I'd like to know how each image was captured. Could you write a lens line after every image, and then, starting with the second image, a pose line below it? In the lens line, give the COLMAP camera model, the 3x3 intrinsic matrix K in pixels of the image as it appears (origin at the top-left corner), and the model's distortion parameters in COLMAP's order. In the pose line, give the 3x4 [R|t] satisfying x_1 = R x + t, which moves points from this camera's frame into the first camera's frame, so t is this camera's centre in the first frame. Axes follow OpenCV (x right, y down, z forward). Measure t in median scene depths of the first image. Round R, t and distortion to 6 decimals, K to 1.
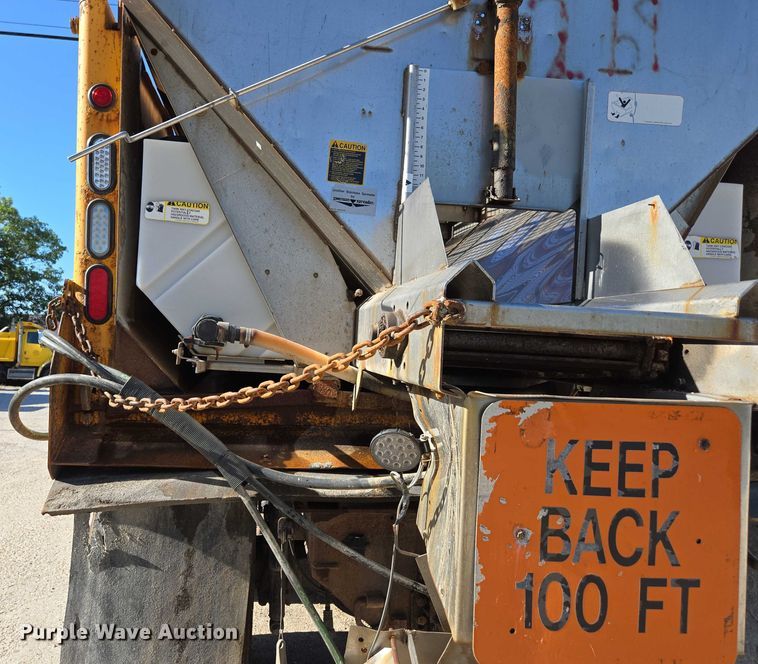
lens RADIAL K [[560.2, 0, 379.0], [0, 560.2, 332.0], [0, 0, 1]] dist [-0.005159, -0.004144]
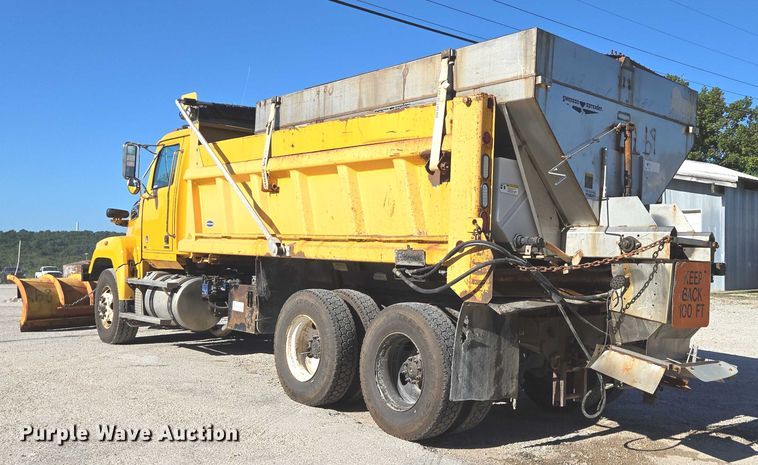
lens RADIAL K [[687.5, 0, 379.0], [0, 687.5, 232.5], [0, 0, 1]] dist [0.001677, 0.000404]
pose [[0.835267, 0.013661, 0.549675, -2.403984], [-0.021057, 0.999753, 0.007151, -0.045714], [-0.549441, -0.017547, 0.835348, -1.096125]]
